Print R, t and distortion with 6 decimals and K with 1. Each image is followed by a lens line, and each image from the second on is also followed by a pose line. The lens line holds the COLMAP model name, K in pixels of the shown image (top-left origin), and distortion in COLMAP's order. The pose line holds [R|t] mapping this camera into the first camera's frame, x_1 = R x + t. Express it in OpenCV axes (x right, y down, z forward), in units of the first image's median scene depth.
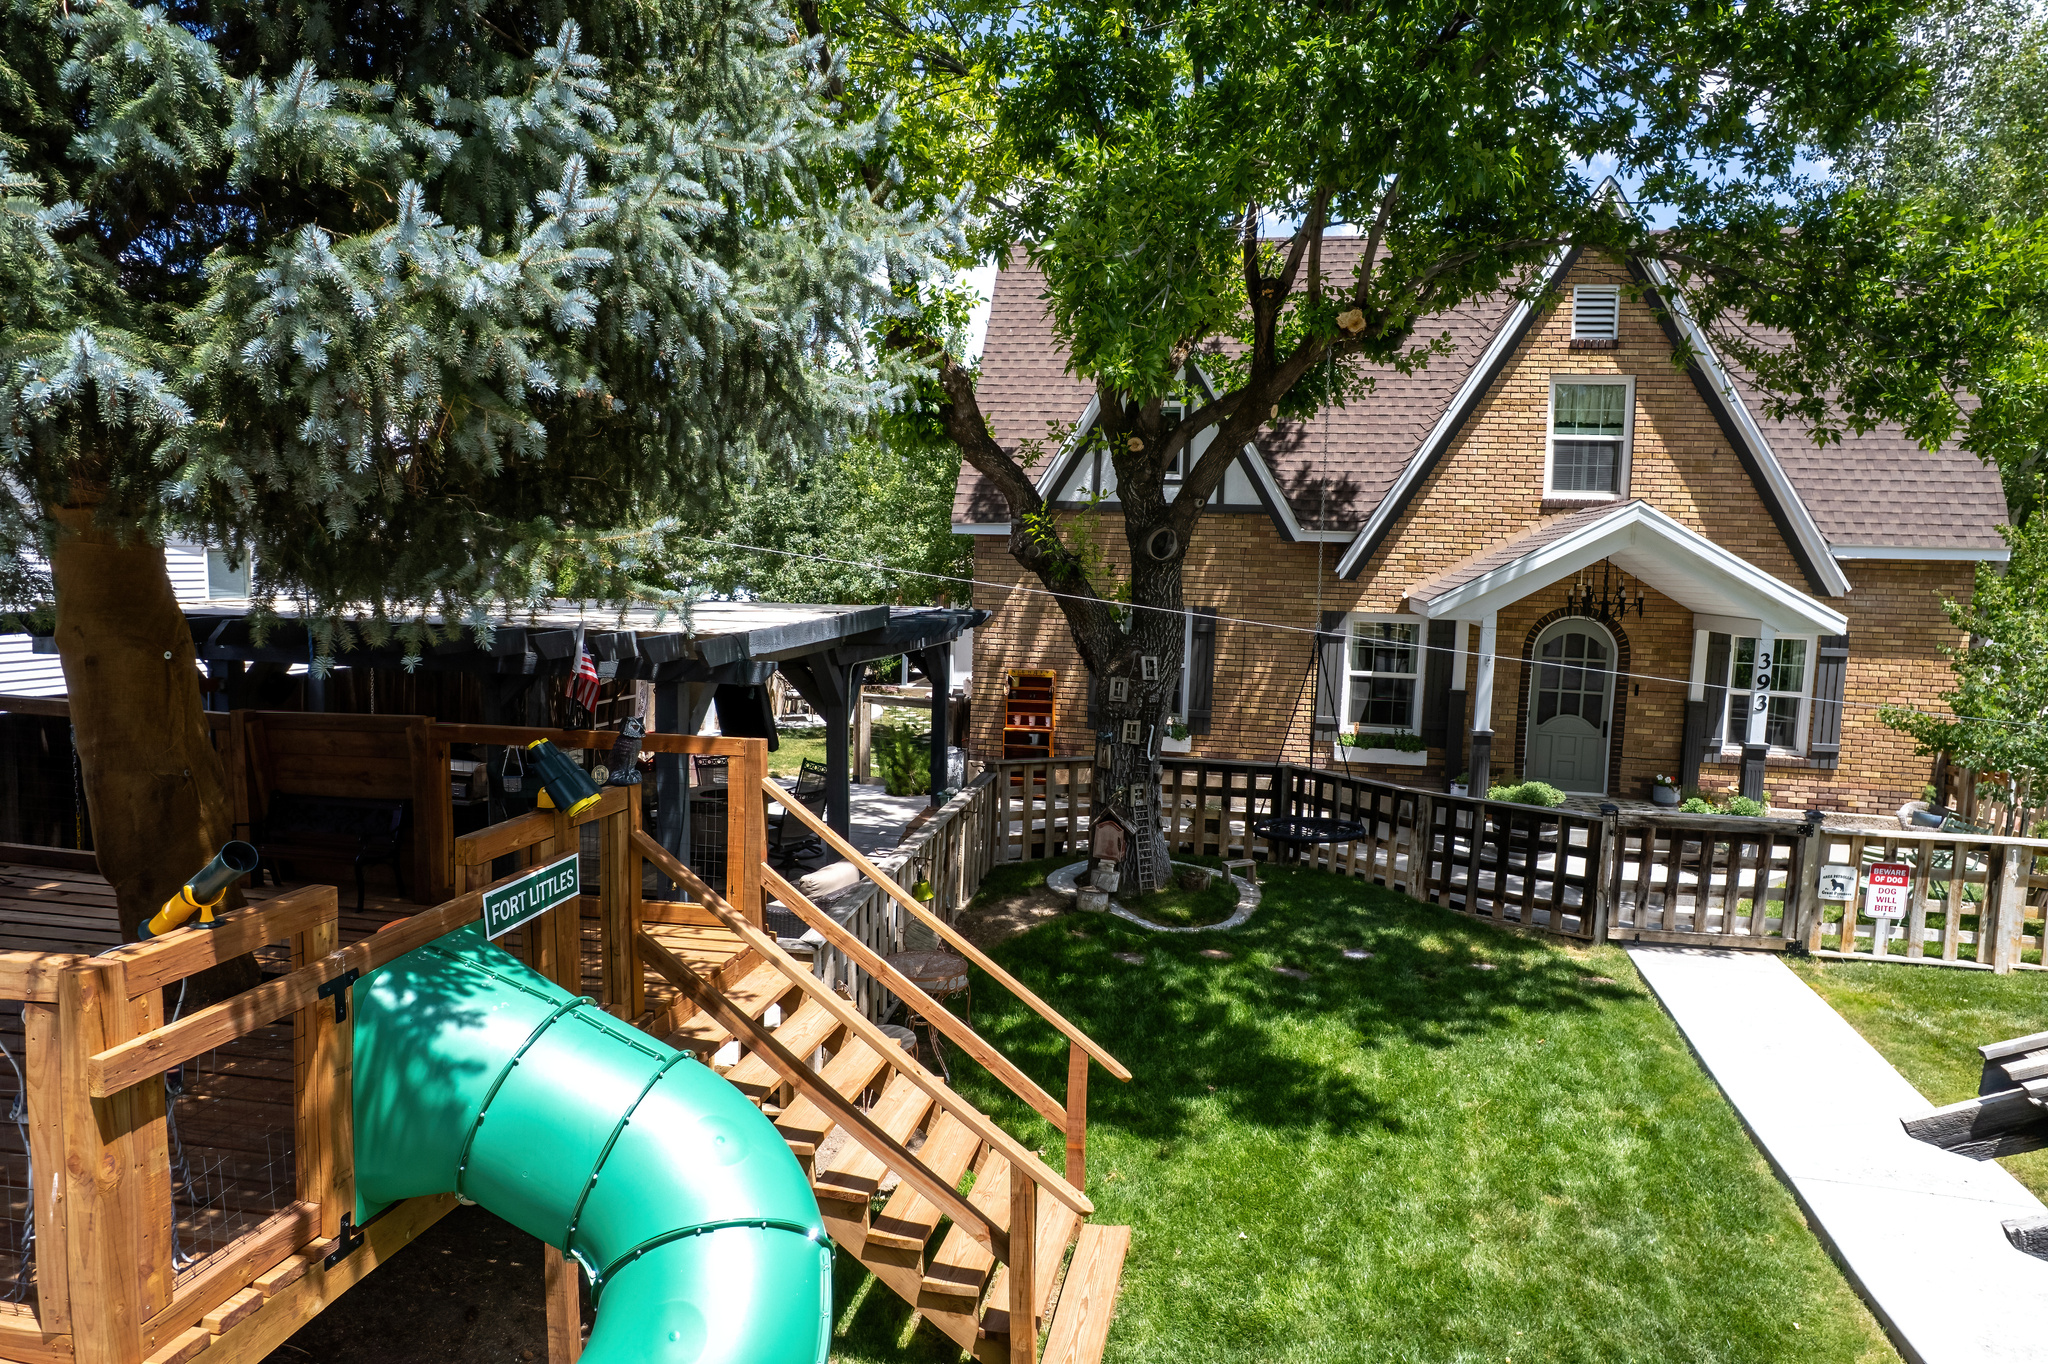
lens RADIAL K [[1310.7, 0, 1031.6], [0, 1310.7, 688.1], [0, 0, 1]] dist [-0.070900, 0.064972]
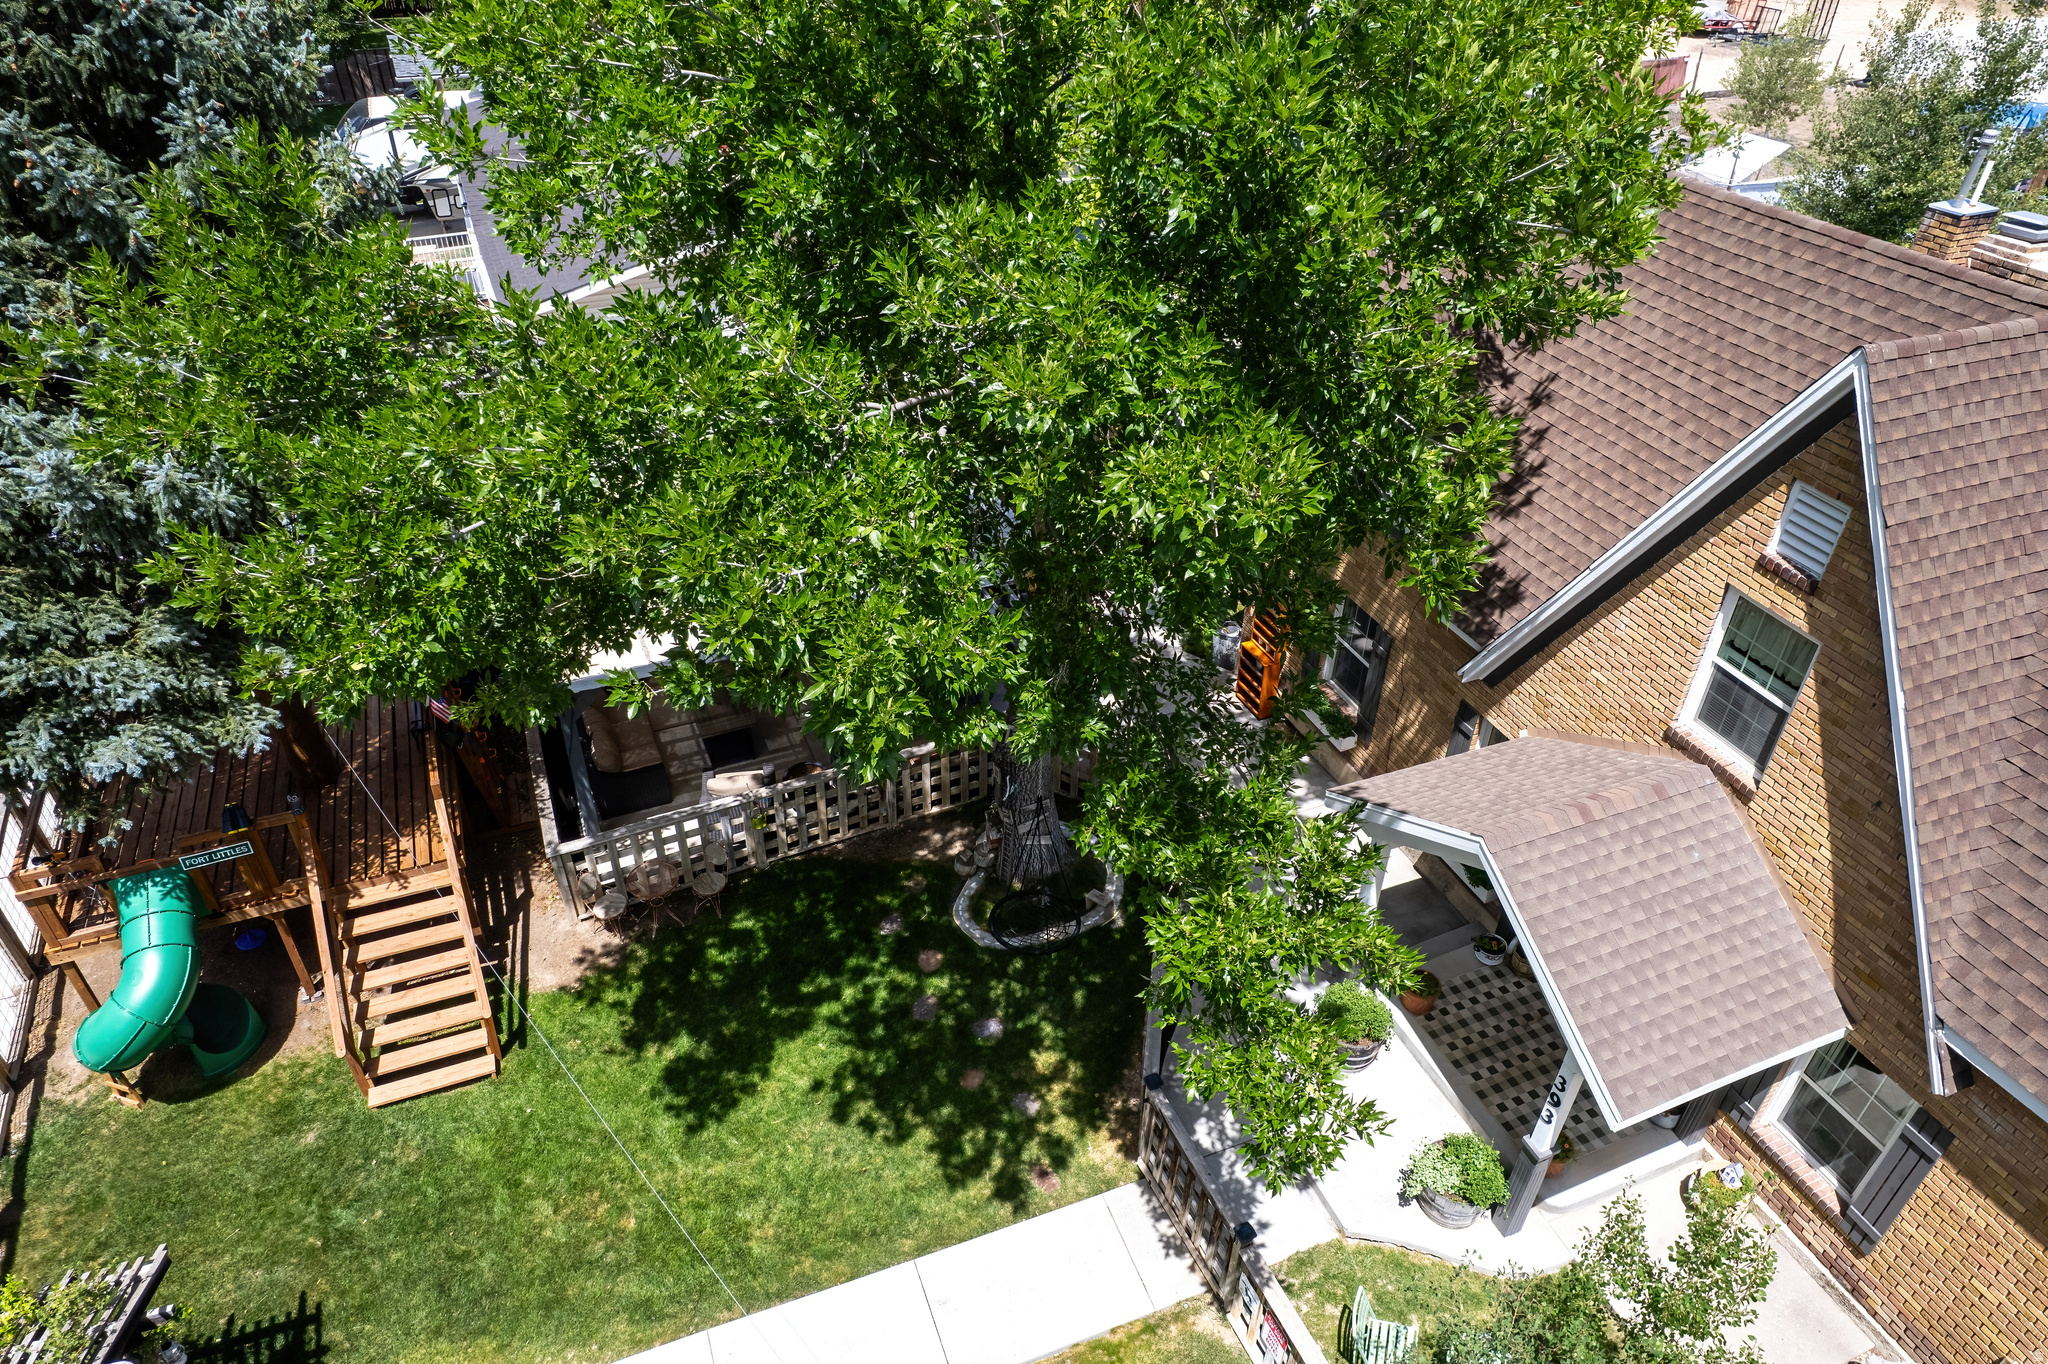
lens RADIAL K [[1334.6, 0, 1030.4], [0, 1334.6, 697.5], [0, 0, 1]] dist [-0.049143, 0.066493]
pose [[0.551900, 0.475296, -0.685201, 0.988366], [-0.090303, 0.850904, 0.517502, -0.728011], [0.829006, -0.223734, 0.512535, 0.432628]]
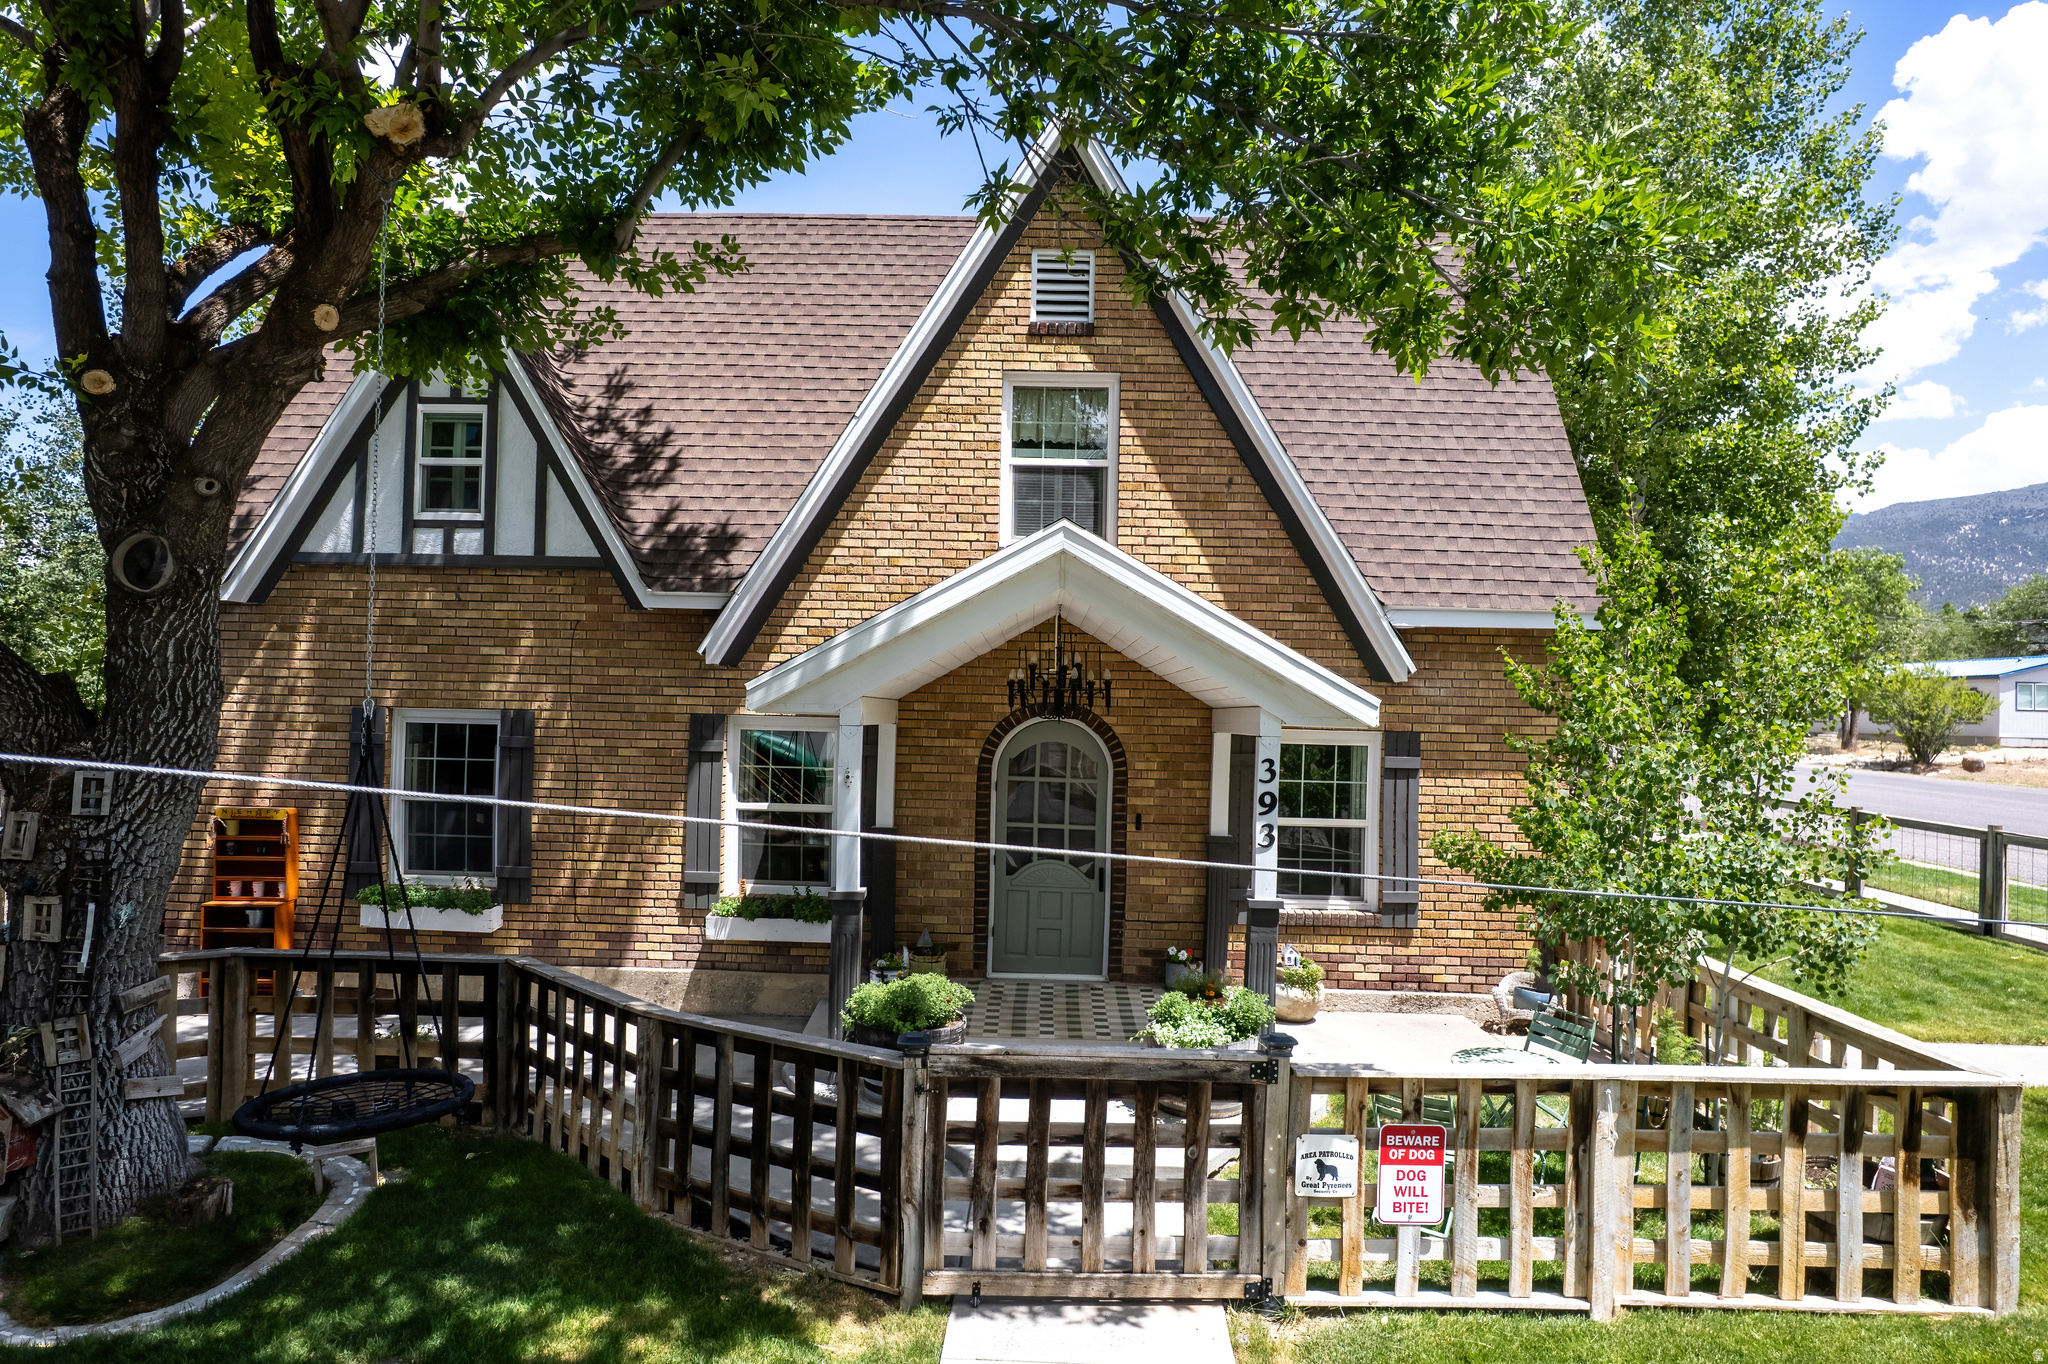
lens RADIAL K [[1310.7, 0, 1031.6], [0, 1310.7, 688.1], [0, 0, 1]] dist [-0.070900, 0.064972]
pose [[0.981799, -0.002054, 0.189914, 0.391087], [0.023680, 0.993463, -0.111673, 0.009856], [-0.188443, 0.114137, 0.975429, 0.456598]]
